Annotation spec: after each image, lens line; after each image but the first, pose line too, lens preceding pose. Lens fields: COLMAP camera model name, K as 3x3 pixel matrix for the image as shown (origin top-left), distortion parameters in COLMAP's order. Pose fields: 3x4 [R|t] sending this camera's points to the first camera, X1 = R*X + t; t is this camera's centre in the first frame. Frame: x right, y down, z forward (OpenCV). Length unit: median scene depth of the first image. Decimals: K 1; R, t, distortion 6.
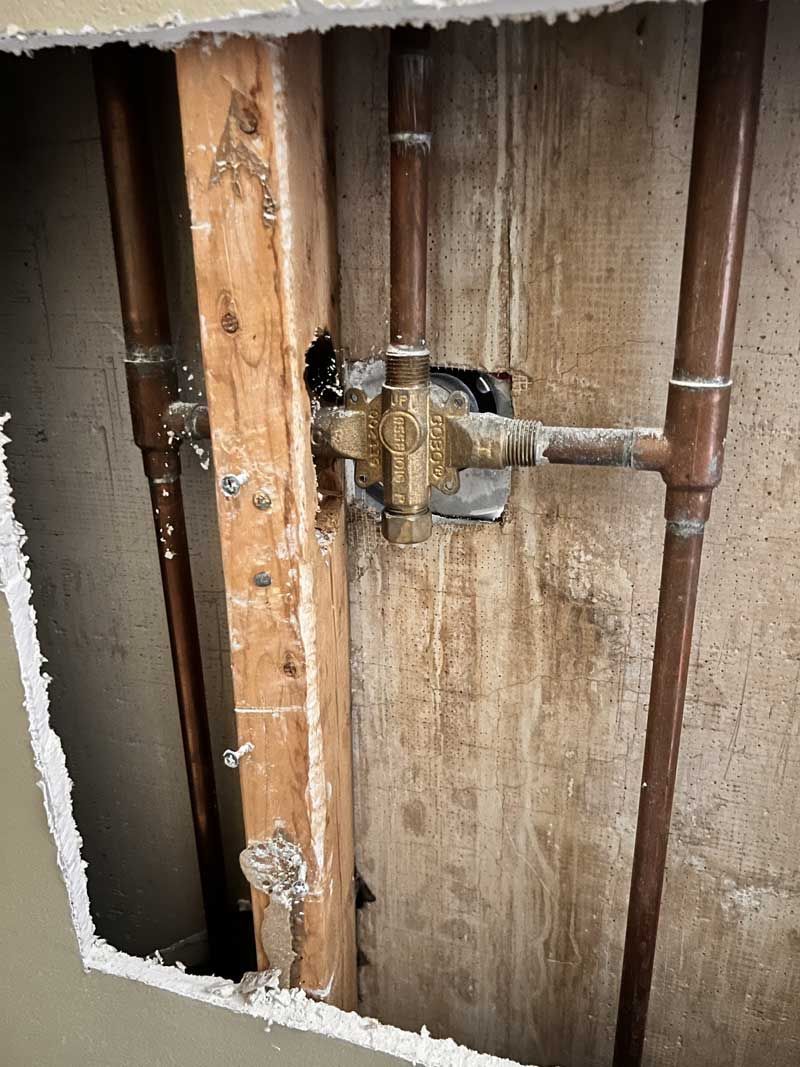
lens RADIAL K [[788.2, 0, 400.4], [0, 788.2, 546.6], [0, 0, 1]] dist [-0.025514, 0.003414]
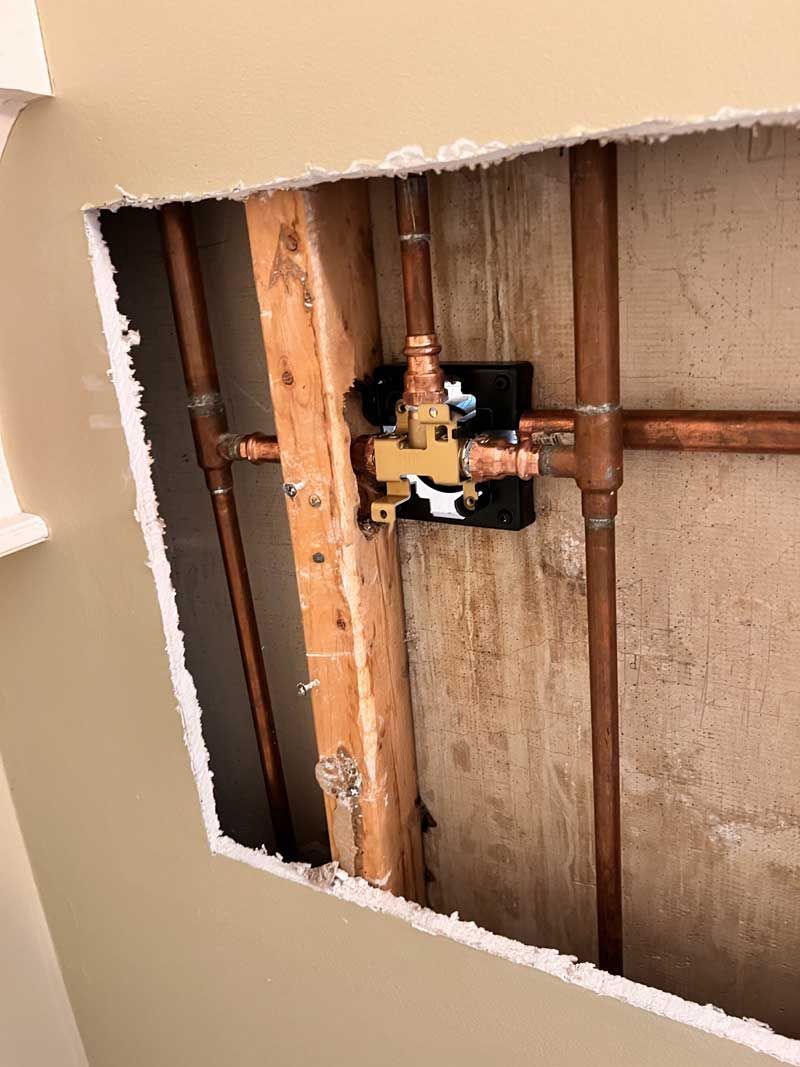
lens RADIAL K [[788.2, 0, 400.4], [0, 788.2, 546.6], [0, 0, 1]] dist [-0.025514, 0.003414]
pose [[0.976477, -0.004618, -0.215573, 0.237426], [0.002332, 0.999938, -0.010861, 0.033459], [0.215609, 0.010103, 0.976427, -0.292306]]
